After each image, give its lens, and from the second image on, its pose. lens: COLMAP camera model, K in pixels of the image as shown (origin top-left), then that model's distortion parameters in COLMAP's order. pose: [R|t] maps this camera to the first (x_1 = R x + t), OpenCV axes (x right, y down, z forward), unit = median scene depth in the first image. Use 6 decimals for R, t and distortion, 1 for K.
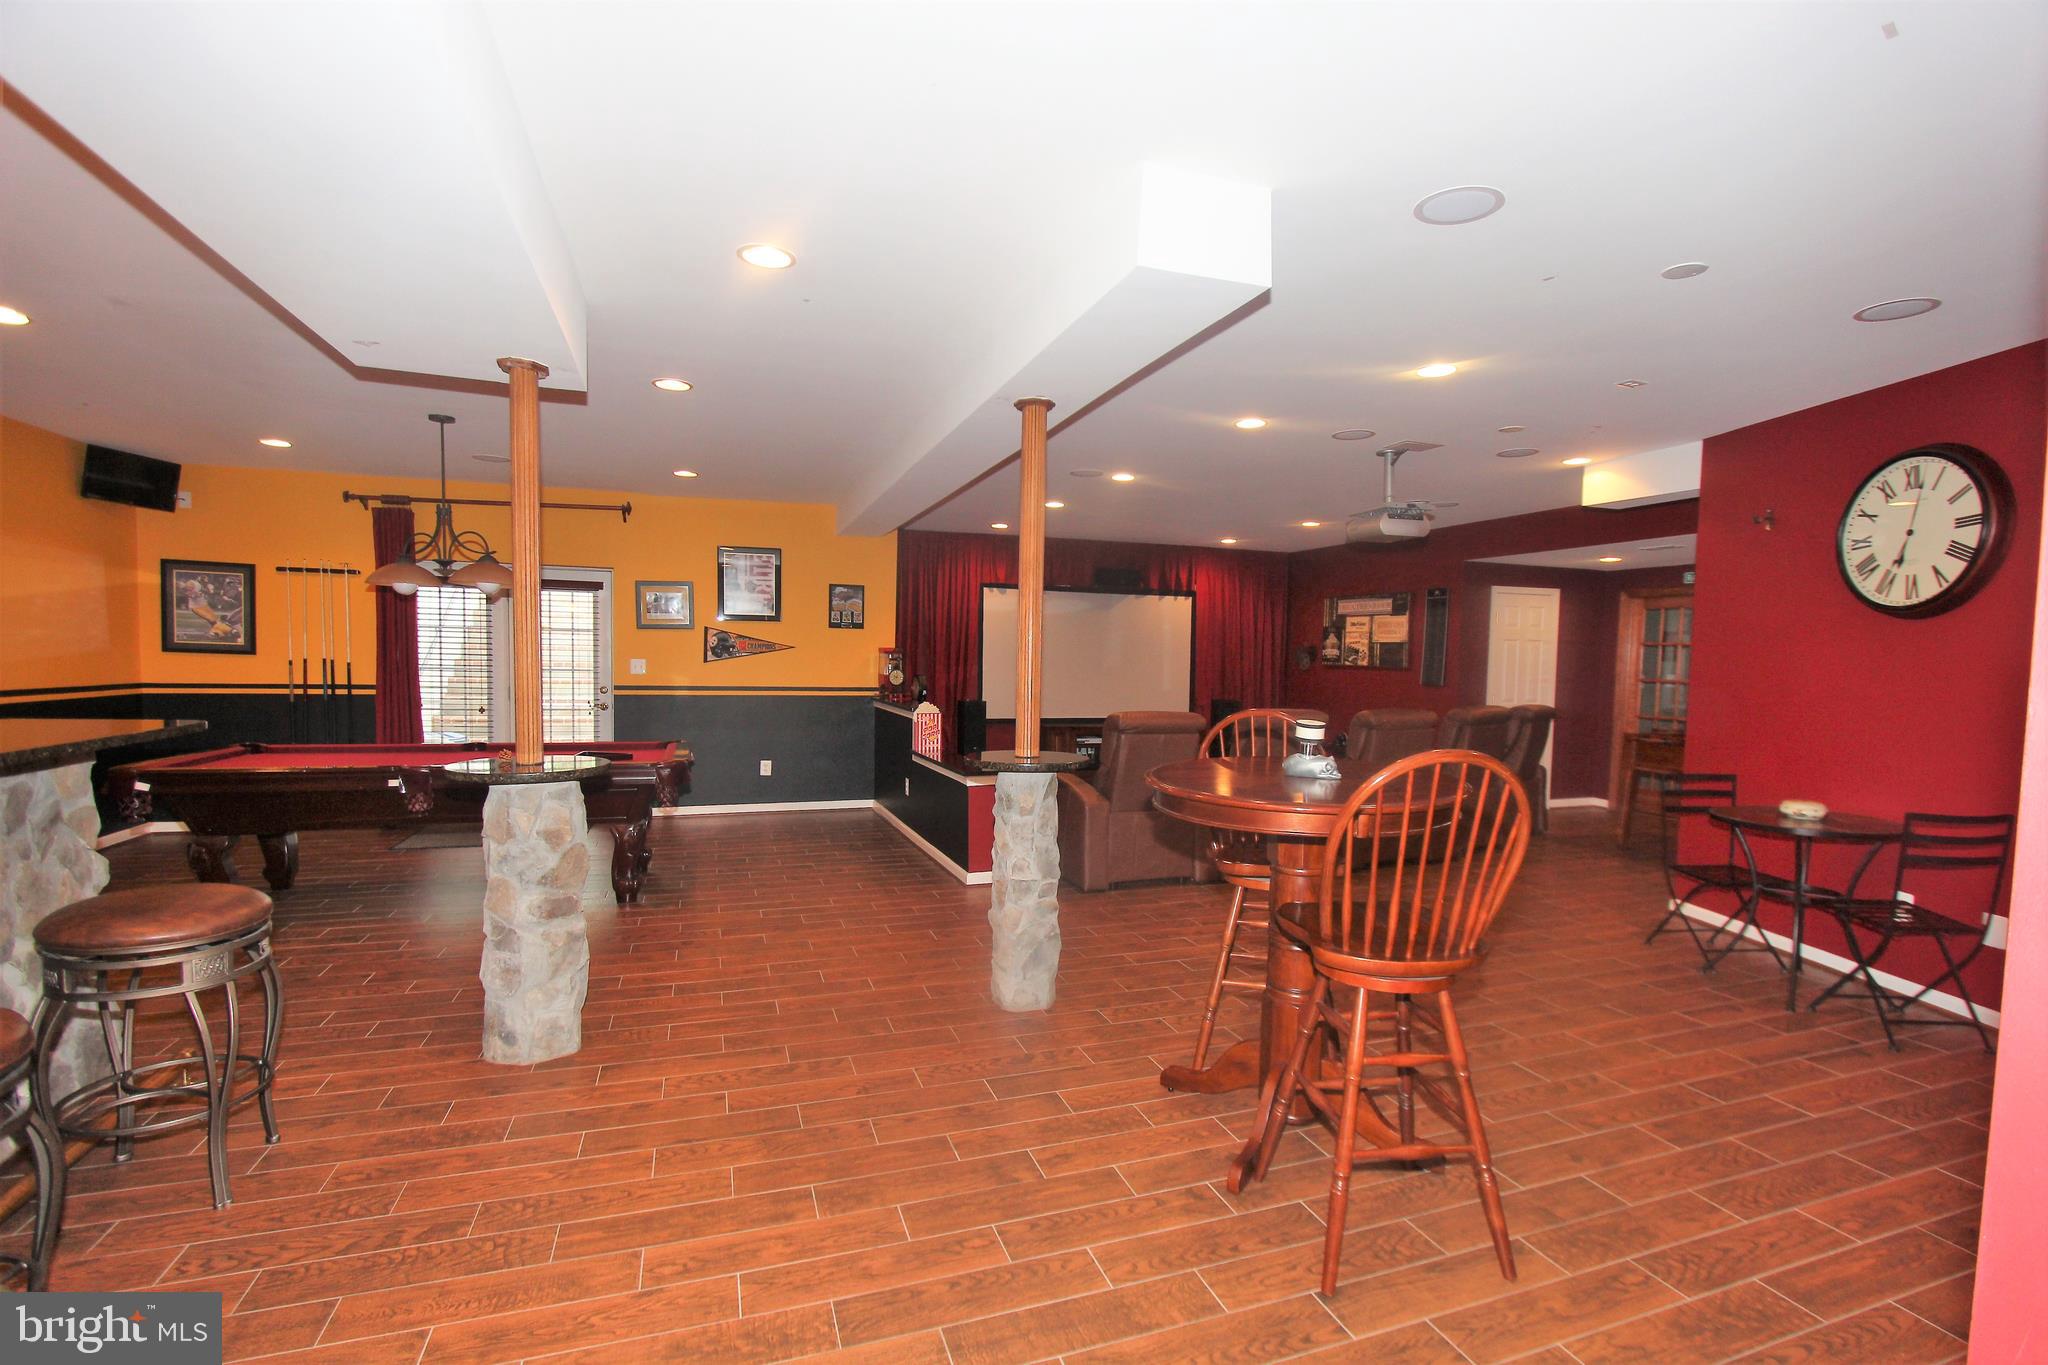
lens RADIAL K [[941.0, 0, 1030.0], [0, 941.0, 706.1], [0, 0, 1]] dist [-0.016443, 0.001314]
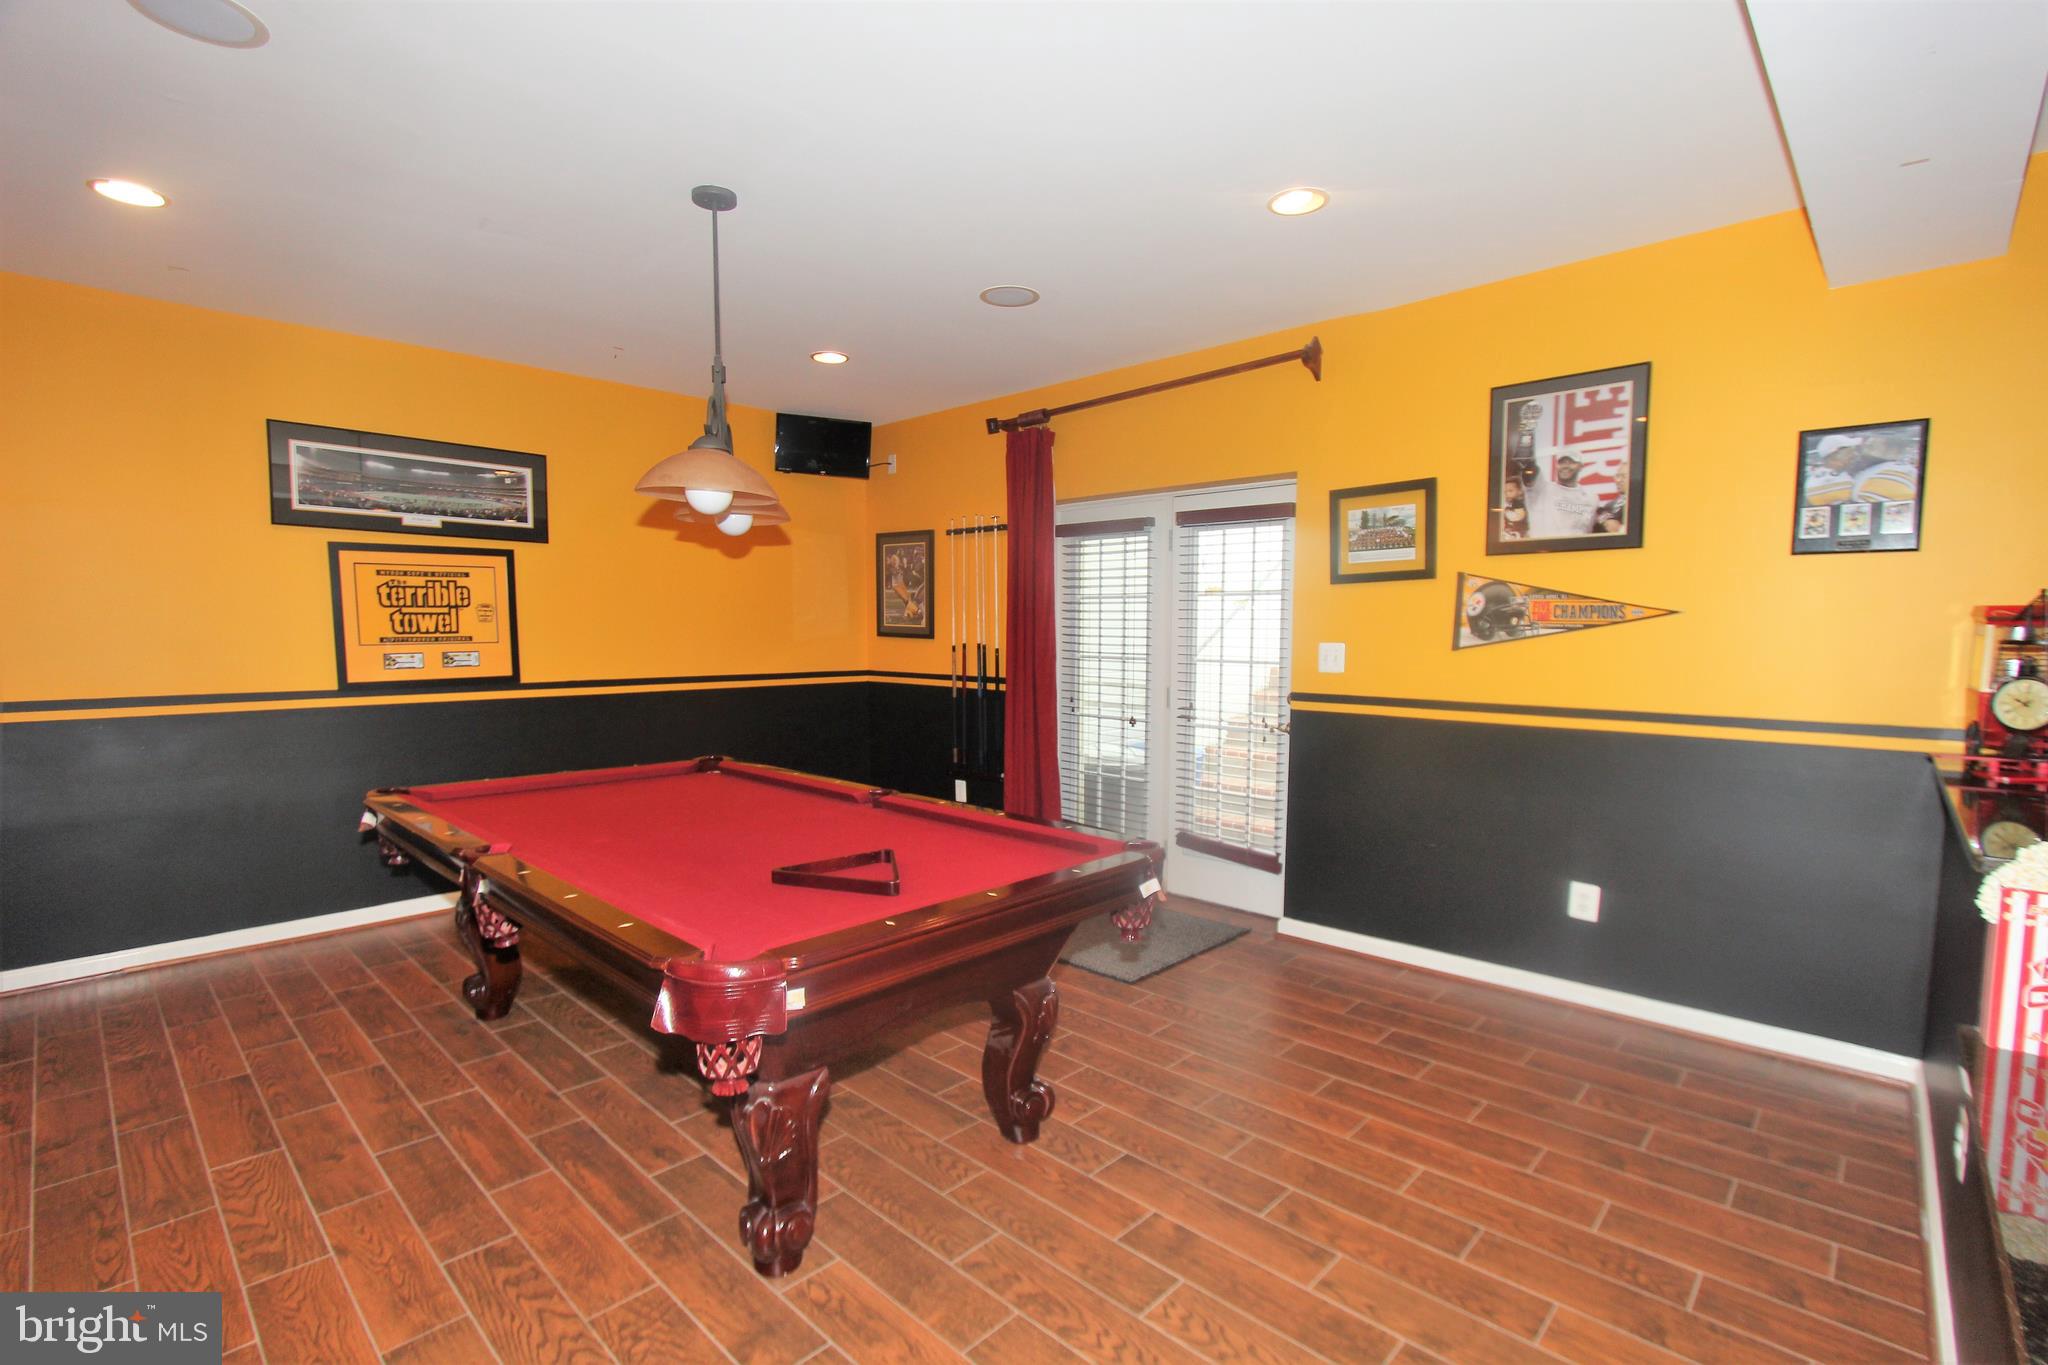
lens RADIAL K [[941.0, 0, 1042.7], [0, 941.0, 710.2], [0, 0, 1]] dist [-0.016443, 0.001314]
pose [[0.466373, 0.062386, -0.882385, -0.063965], [-0.036974, 0.998013, 0.051018, -0.068280], [0.883815, 0.008832, 0.467753, 1.245490]]
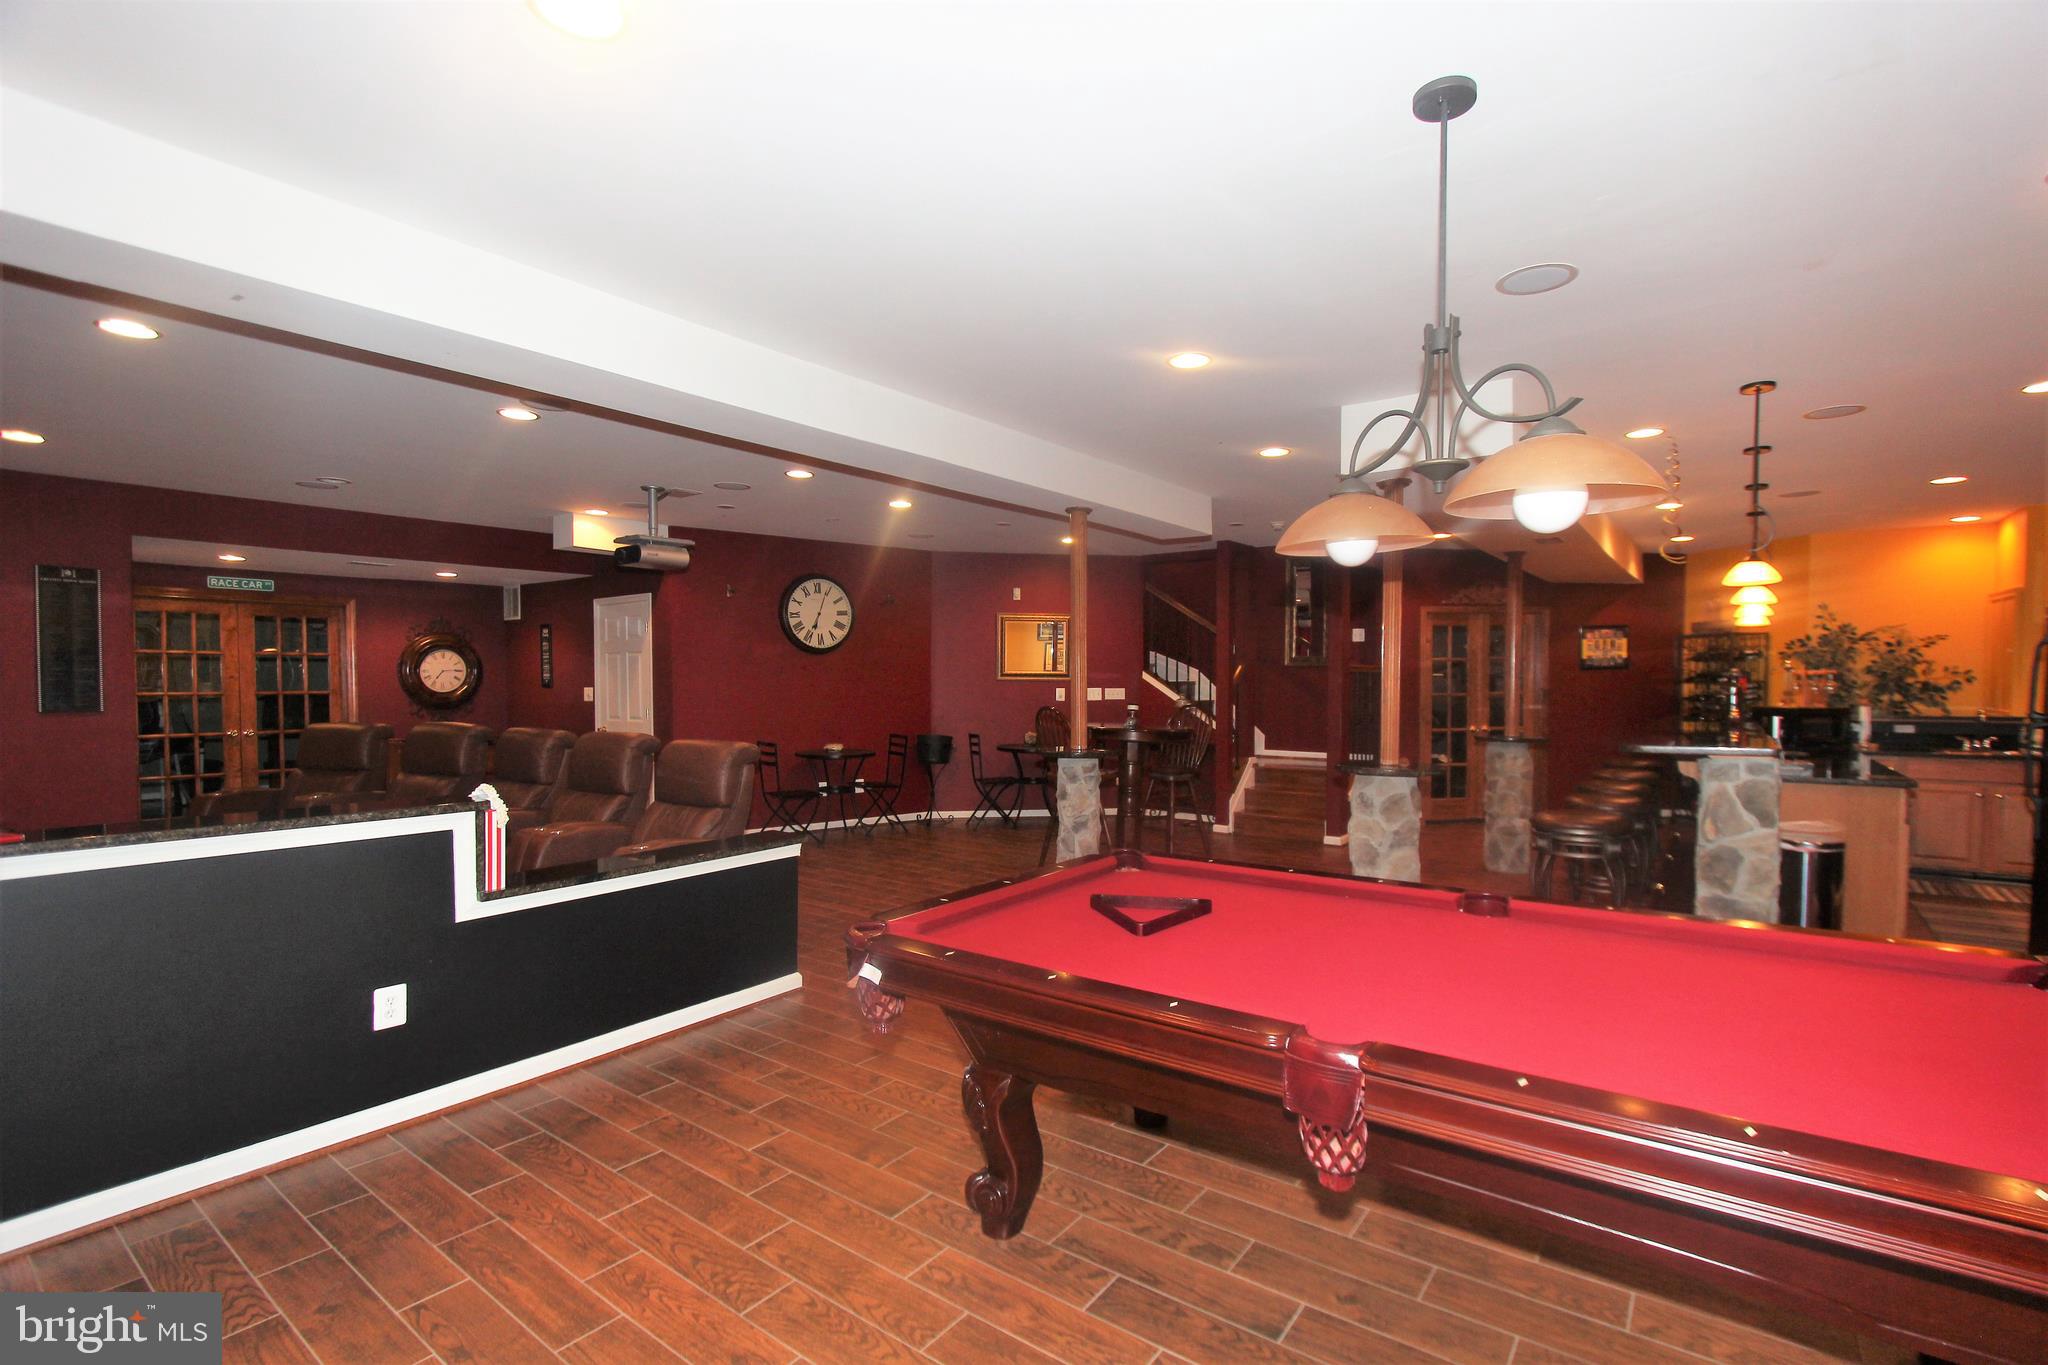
lens RADIAL K [[941.0, 0, 1041.3], [0, 941.0, 695.9], [0, 0, 1]] dist [-0.016443, 0.001314]
pose [[-0.563901, -0.036663, 0.825028, -1.176700], [0.031476, 0.997334, 0.065833, -0.127988], [-0.825242, 0.063092, -0.561244, 1.862517]]
